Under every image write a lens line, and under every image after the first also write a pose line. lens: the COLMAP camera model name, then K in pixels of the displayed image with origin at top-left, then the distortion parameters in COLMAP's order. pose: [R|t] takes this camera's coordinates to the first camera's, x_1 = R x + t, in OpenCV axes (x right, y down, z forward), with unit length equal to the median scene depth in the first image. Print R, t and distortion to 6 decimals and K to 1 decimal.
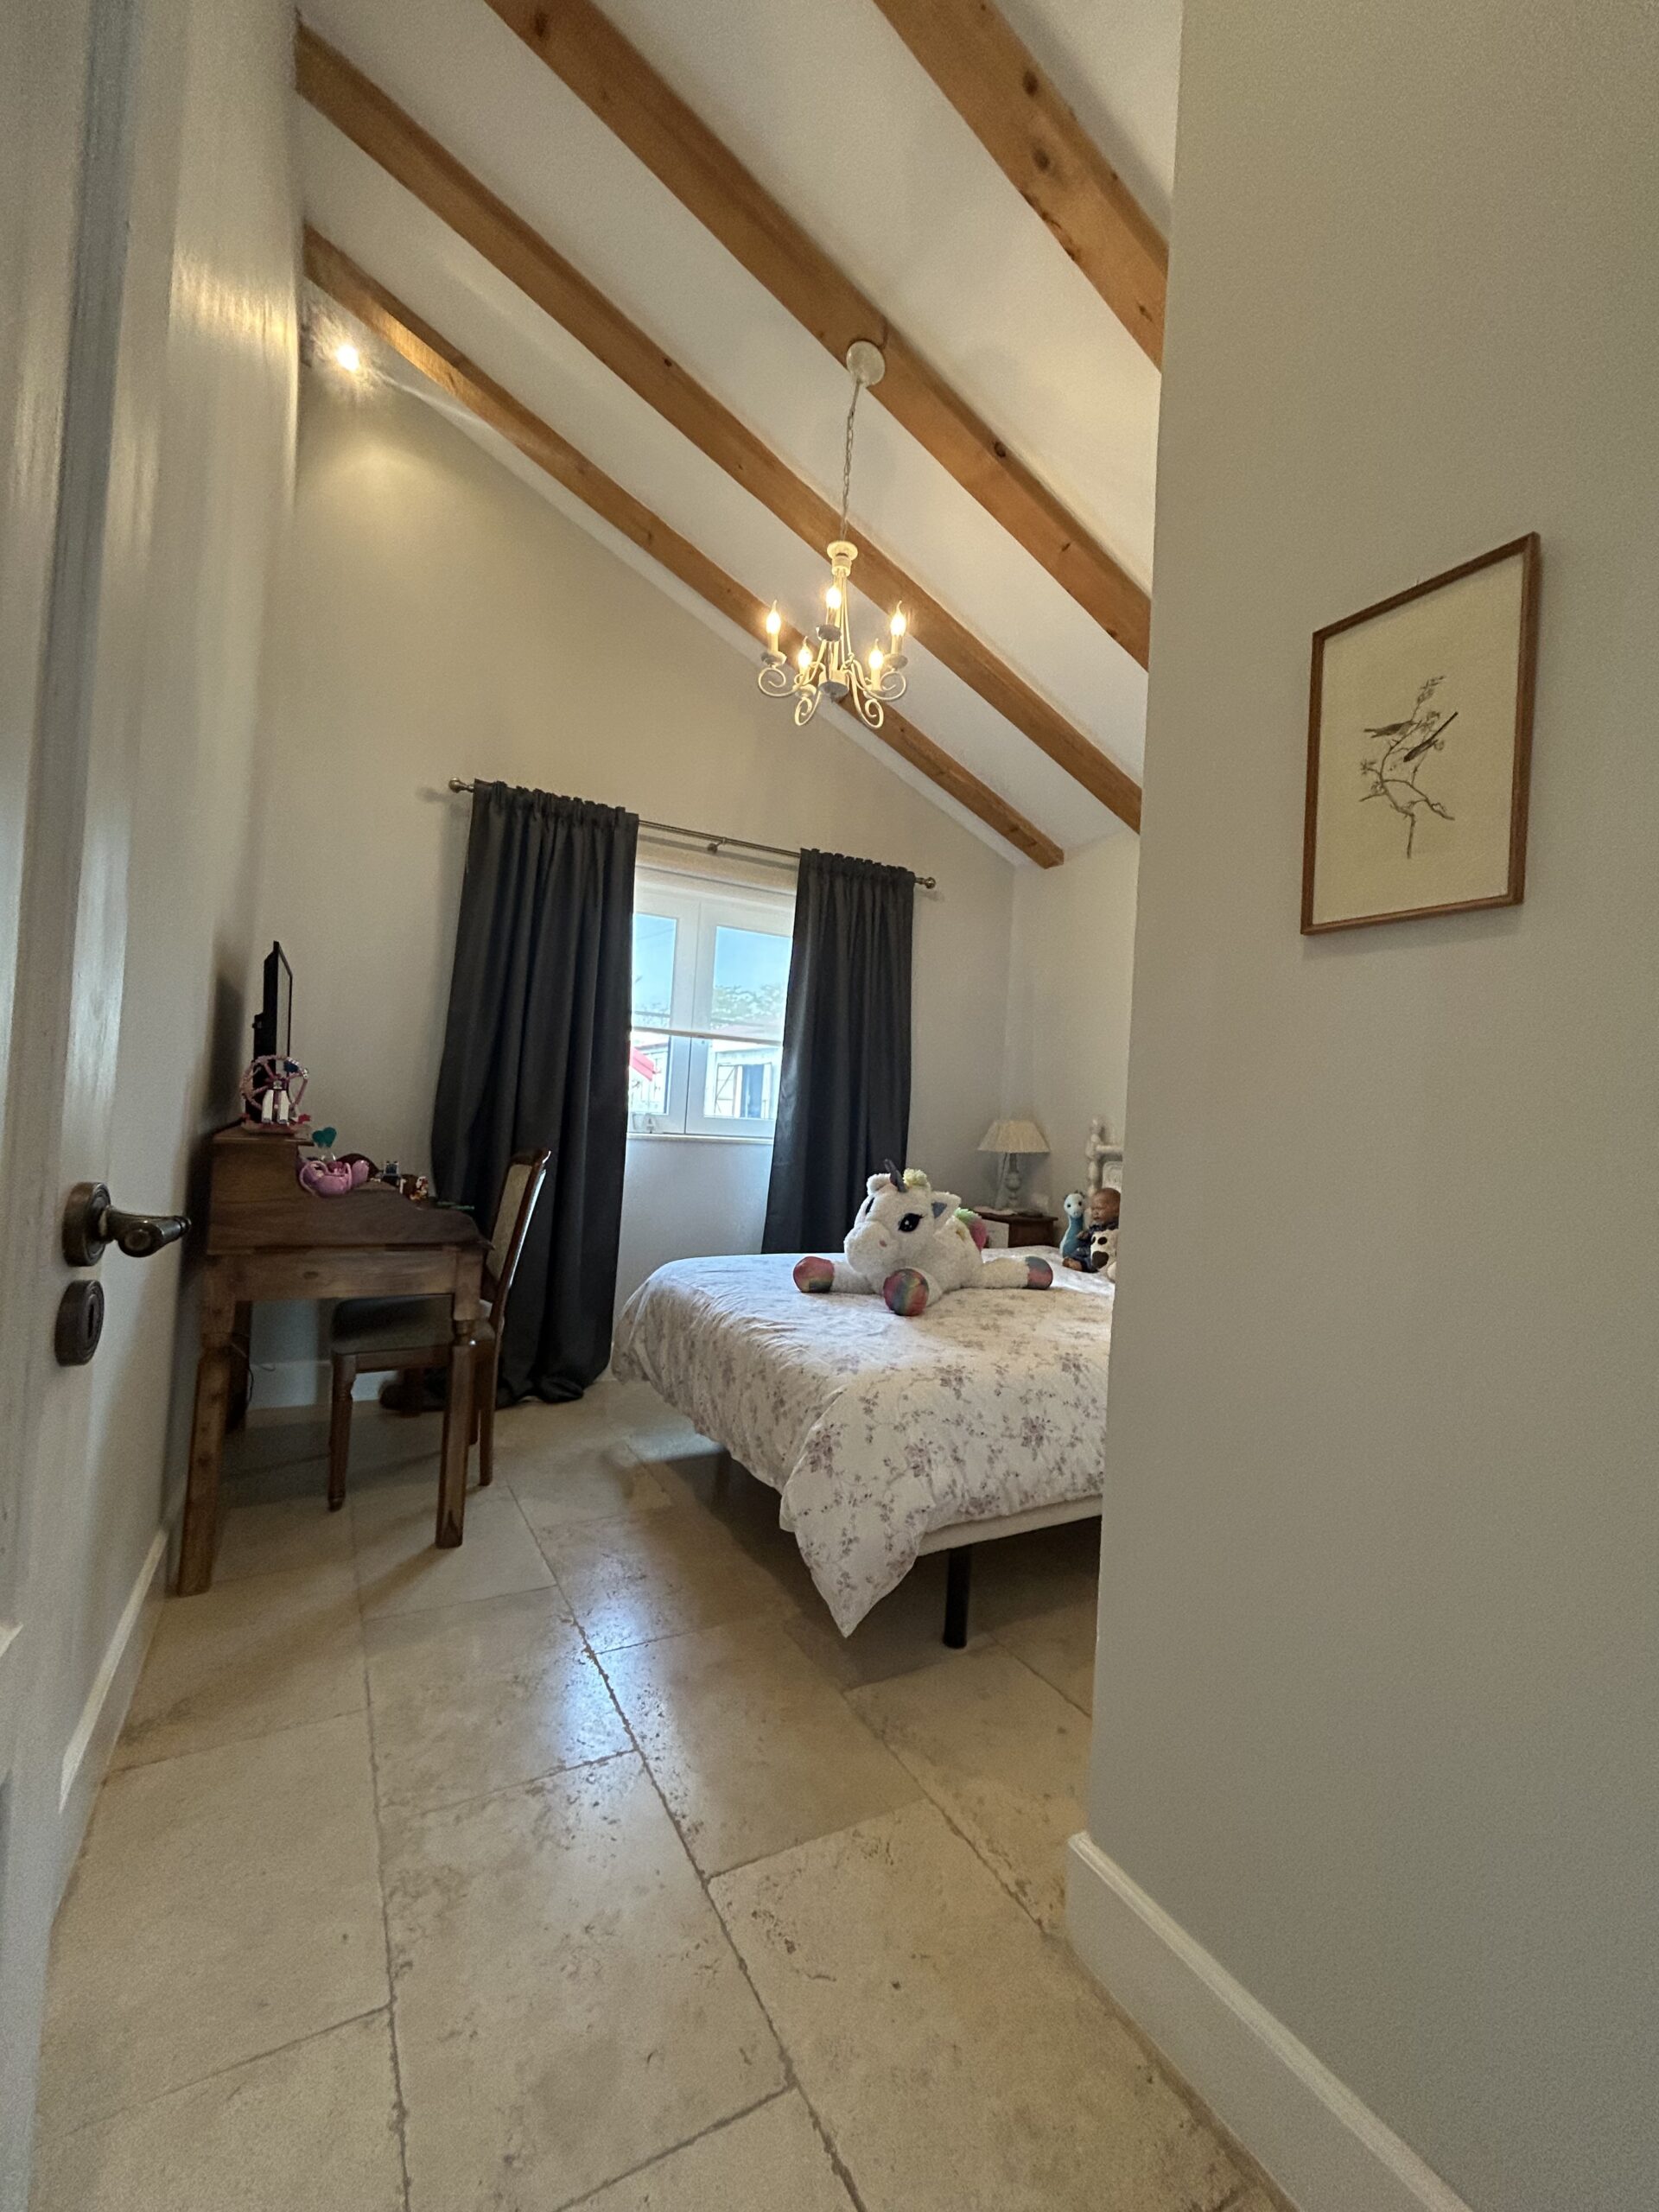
lens RADIAL K [[904.5, 0, 847.5], [0, 904.5, 1097.0], [0, 0, 1]] dist [0.000710, 0.001930]
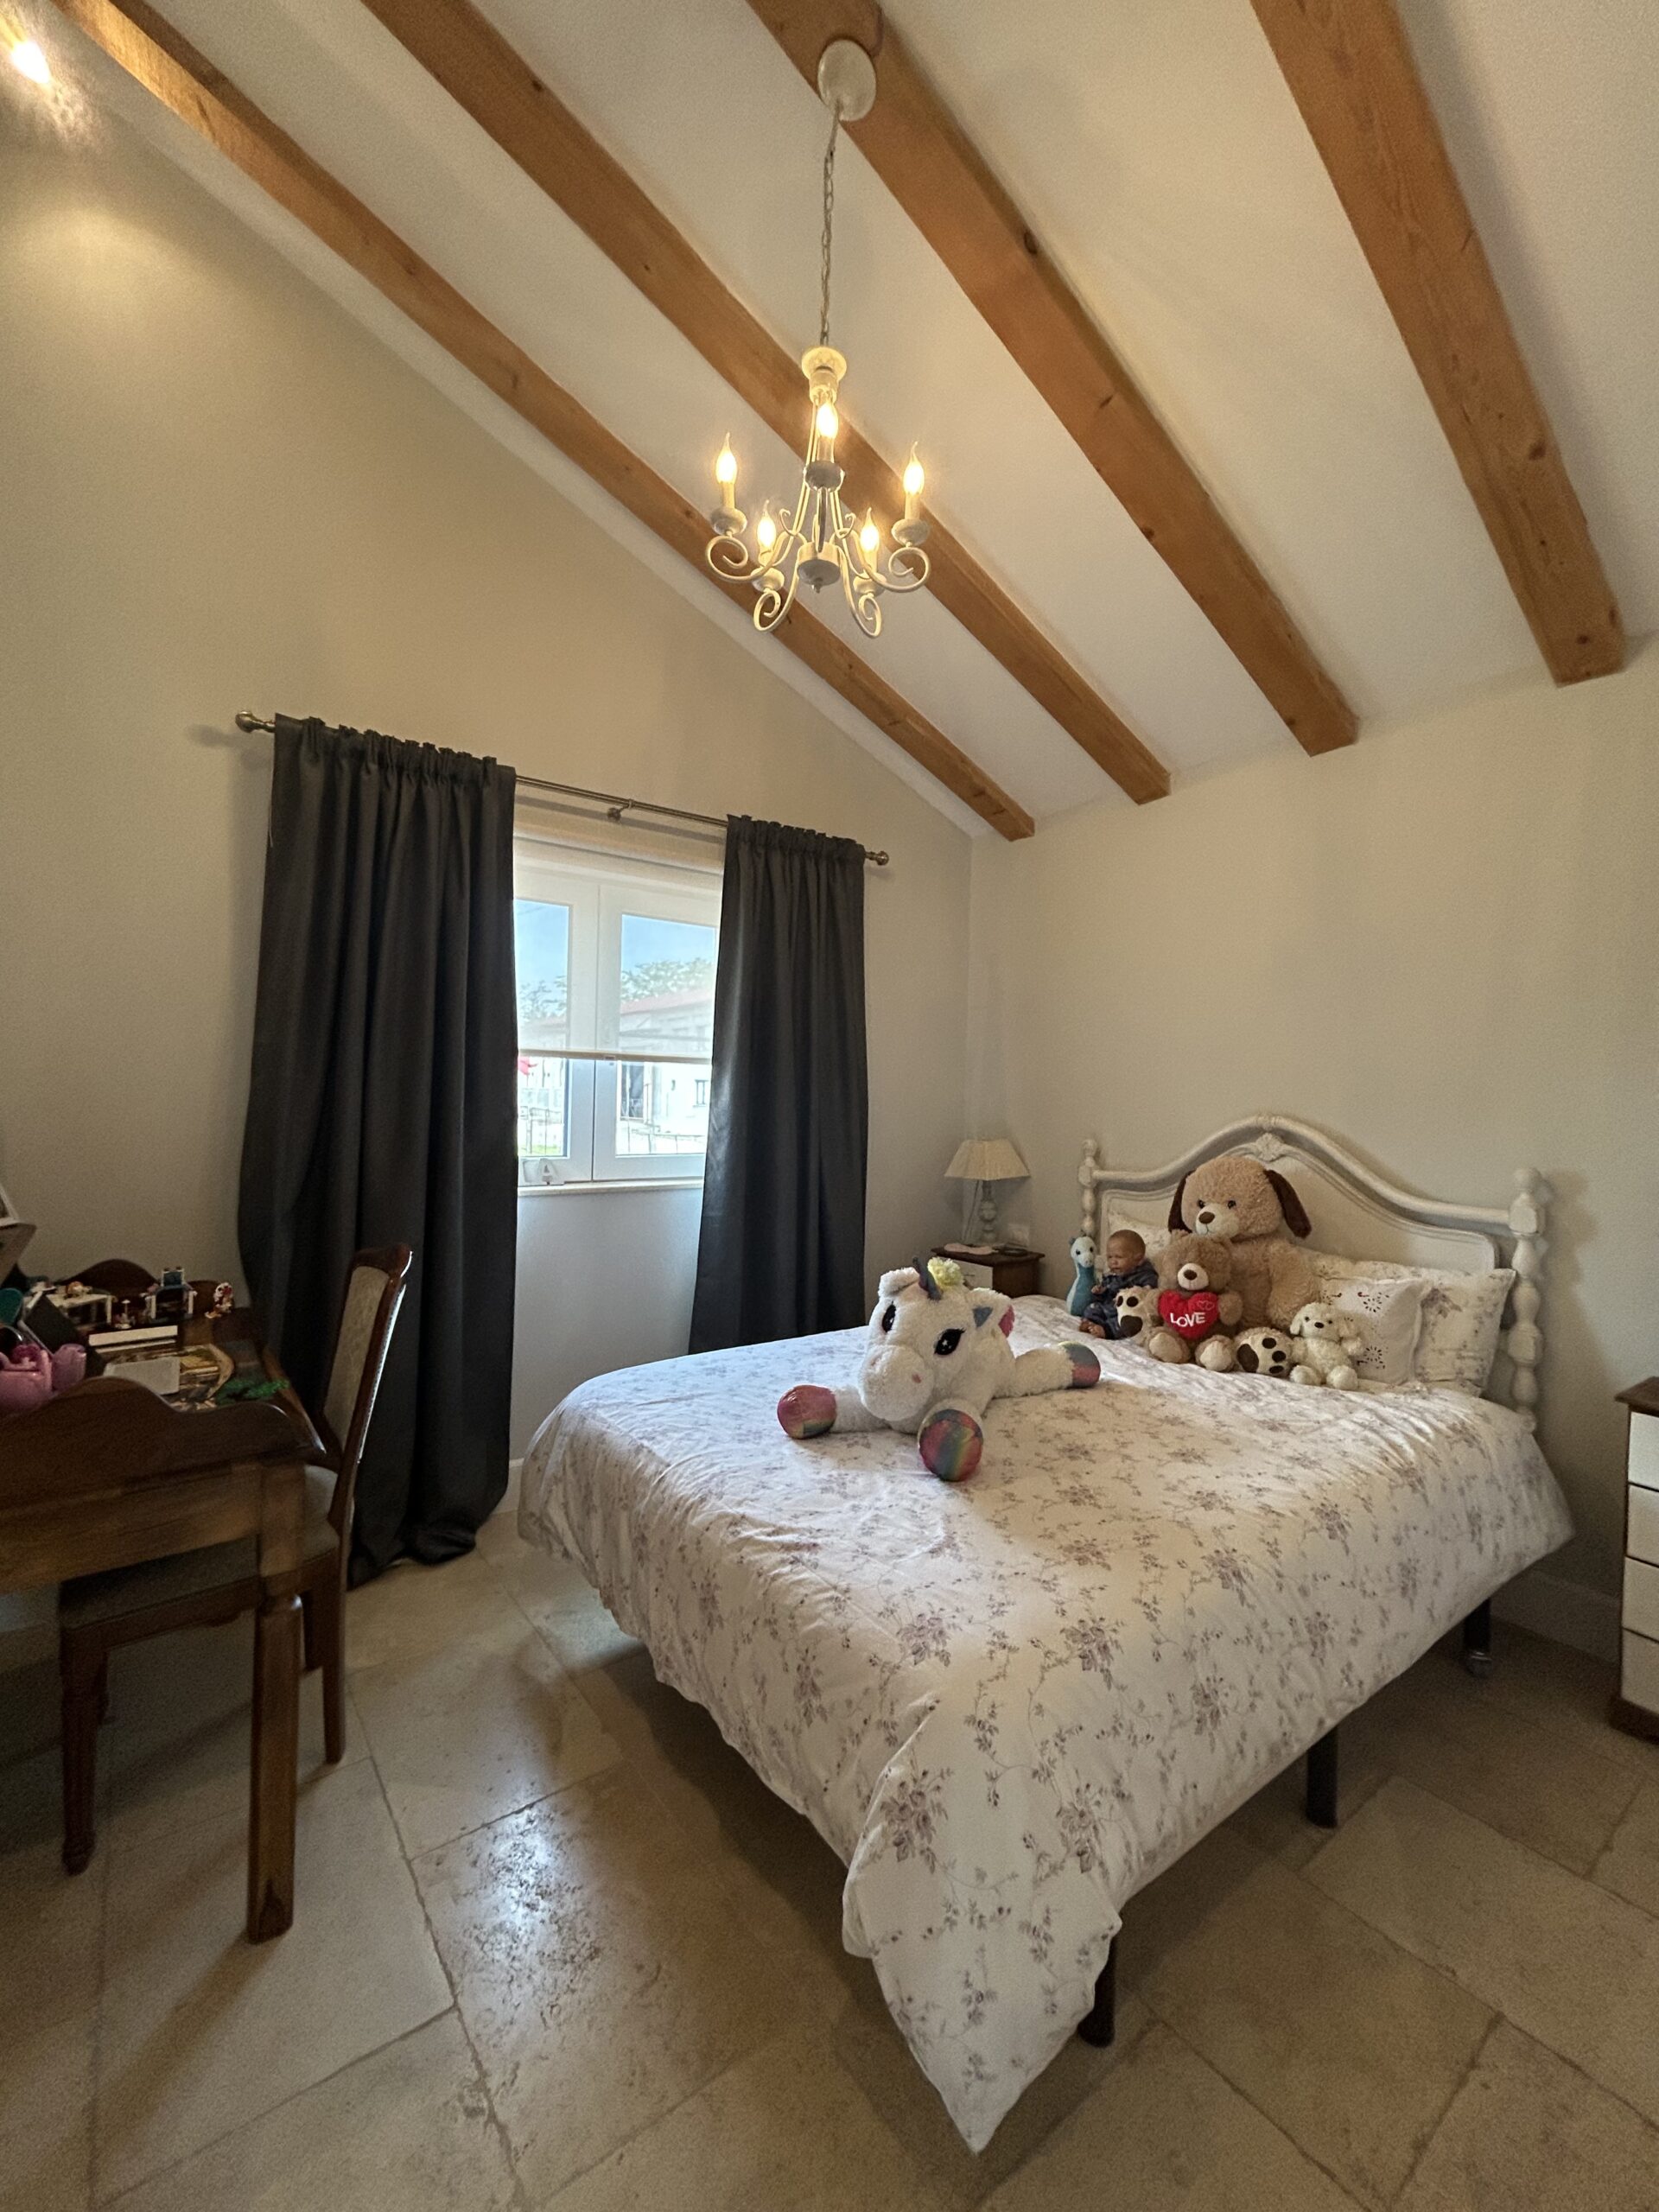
lens RADIAL K [[904.5, 0, 844.7], [0, 904.5, 1100.5], [0, 0, 1]] dist [0.000710, 0.001930]
pose [[0.991270, -0.036877, 0.126582, -0.076431], [0.032961, 0.998915, 0.032893, -0.061676], [-0.127657, -0.028433, 0.991411, 0.250165]]
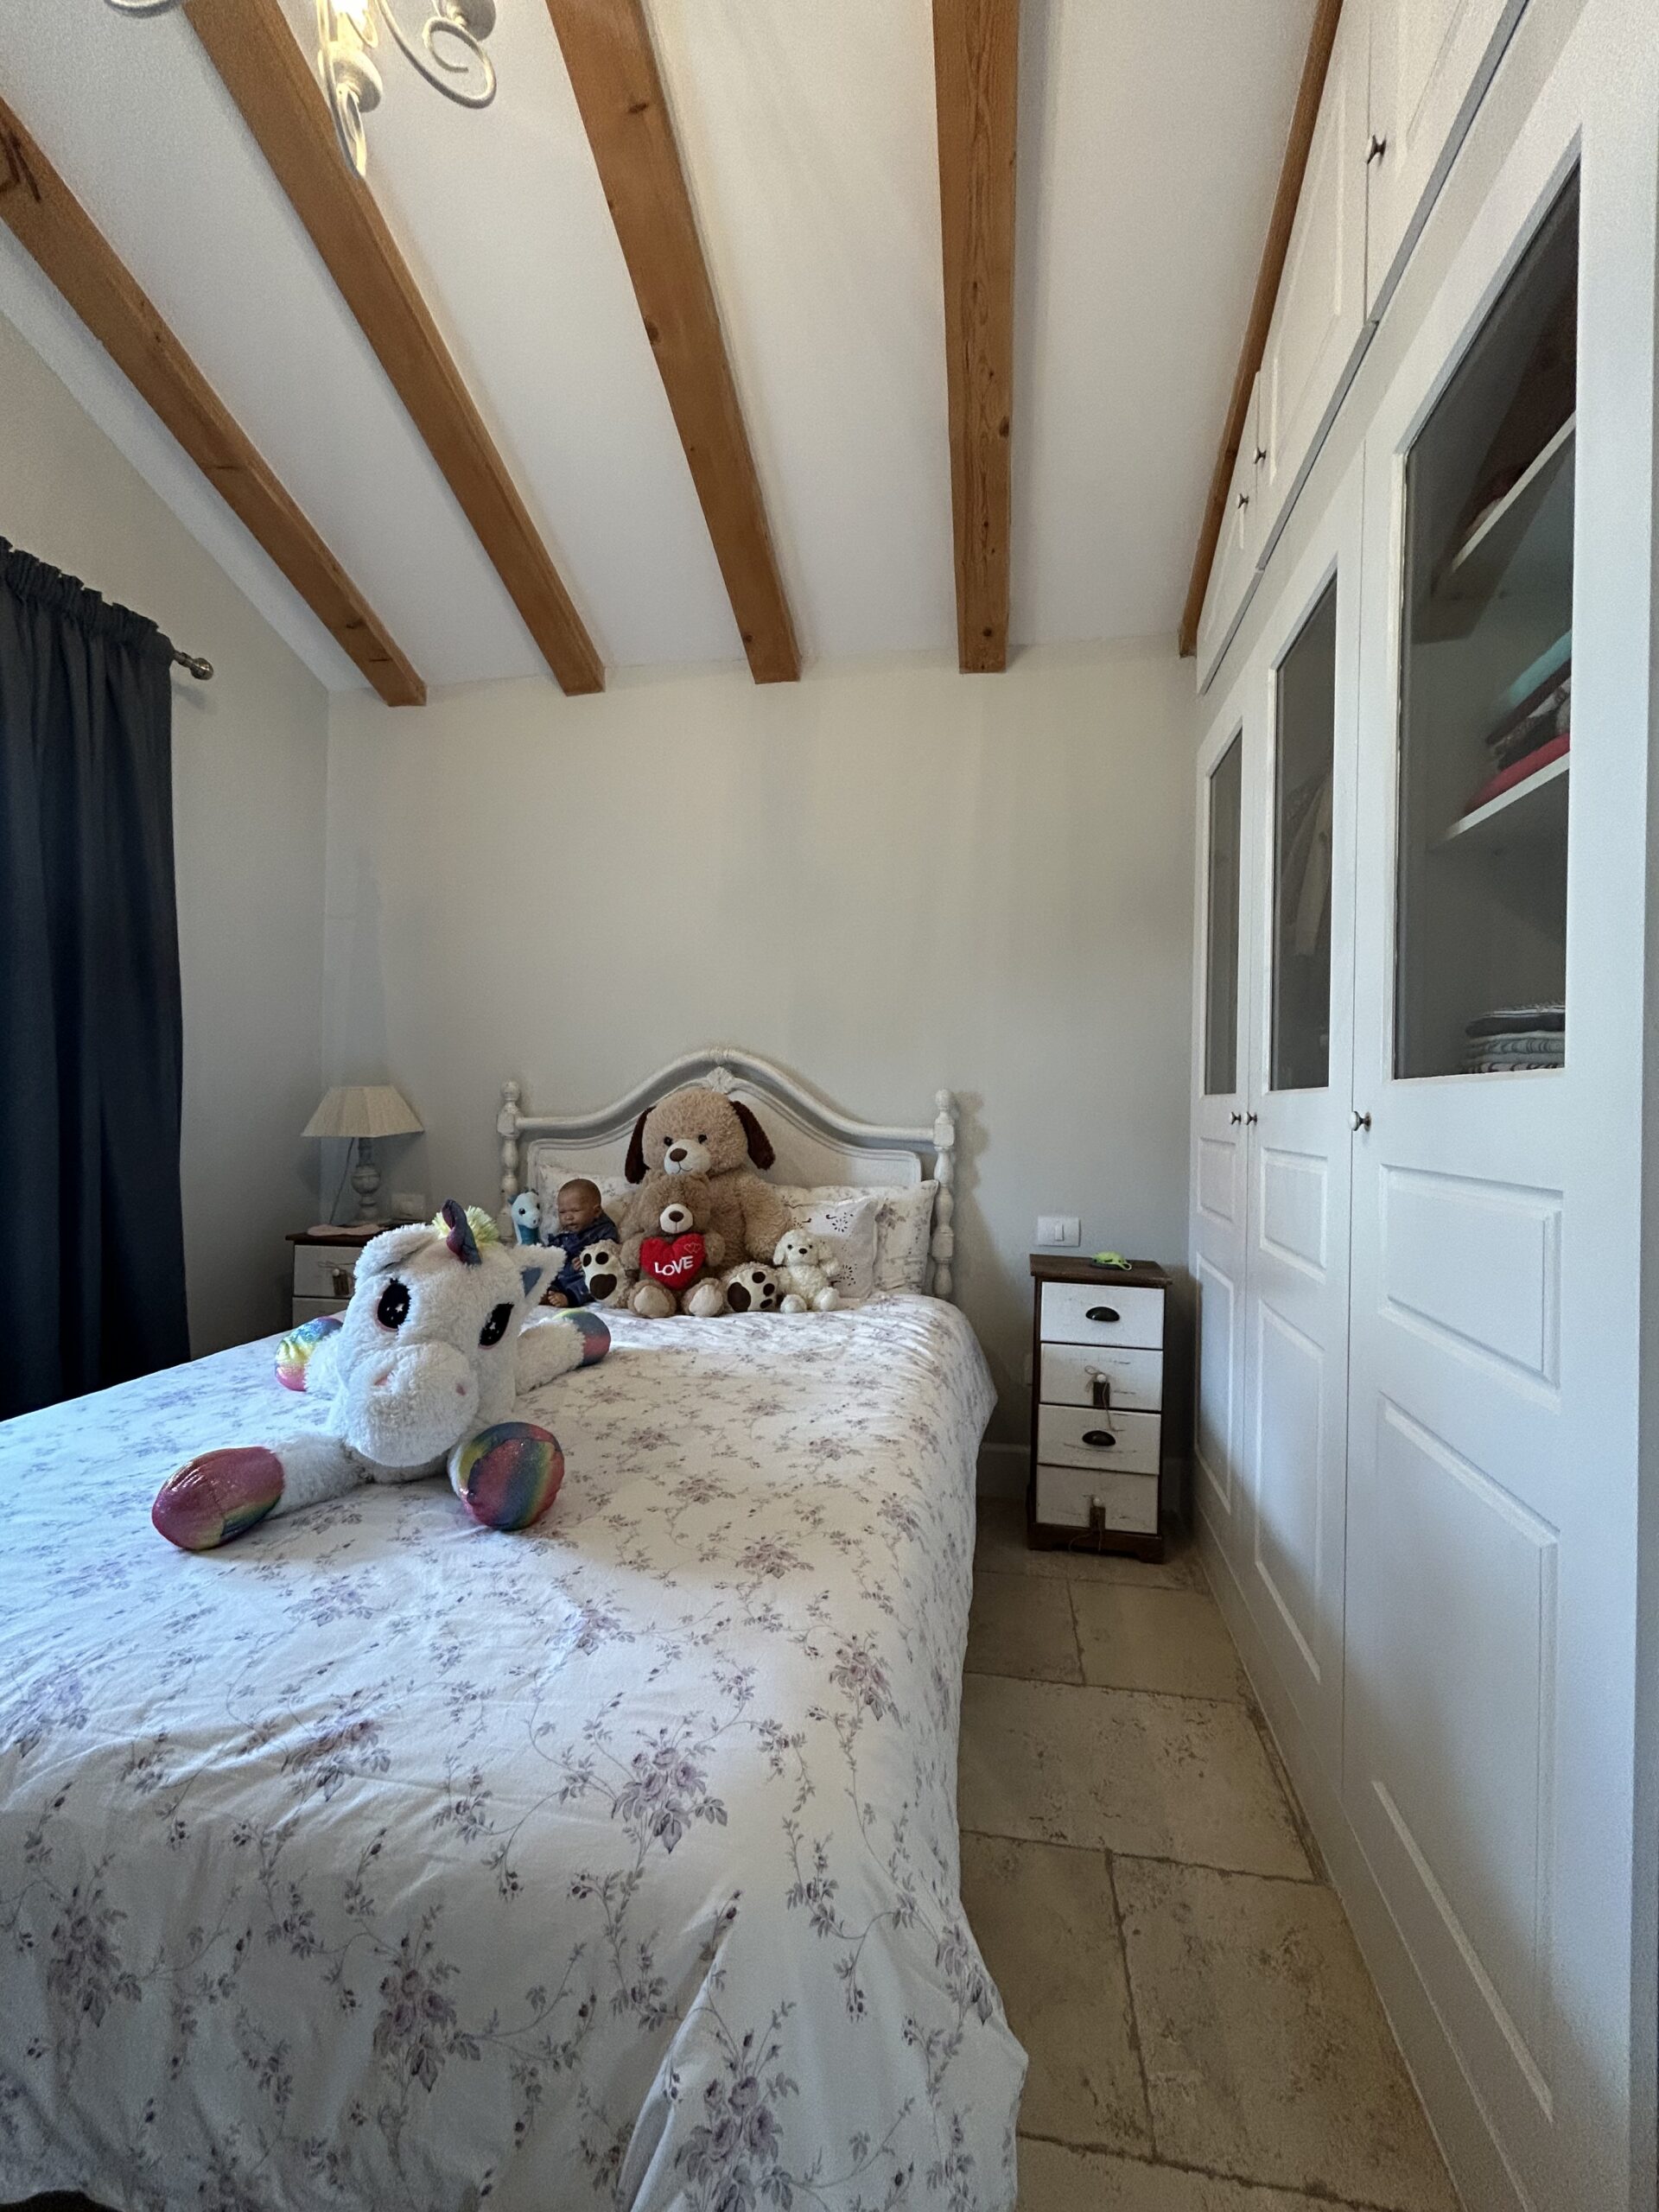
lens RADIAL K [[904.5, 0, 841.5], [0, 904.5, 1099.7], [0, 0, 1]] dist [0.000710, 0.001930]
pose [[0.635963, -0.048399, 0.770200, -0.141311], [0.002054, 0.998134, 0.061026, -0.005175], [-0.771716, -0.037228, 0.634876, 0.454747]]
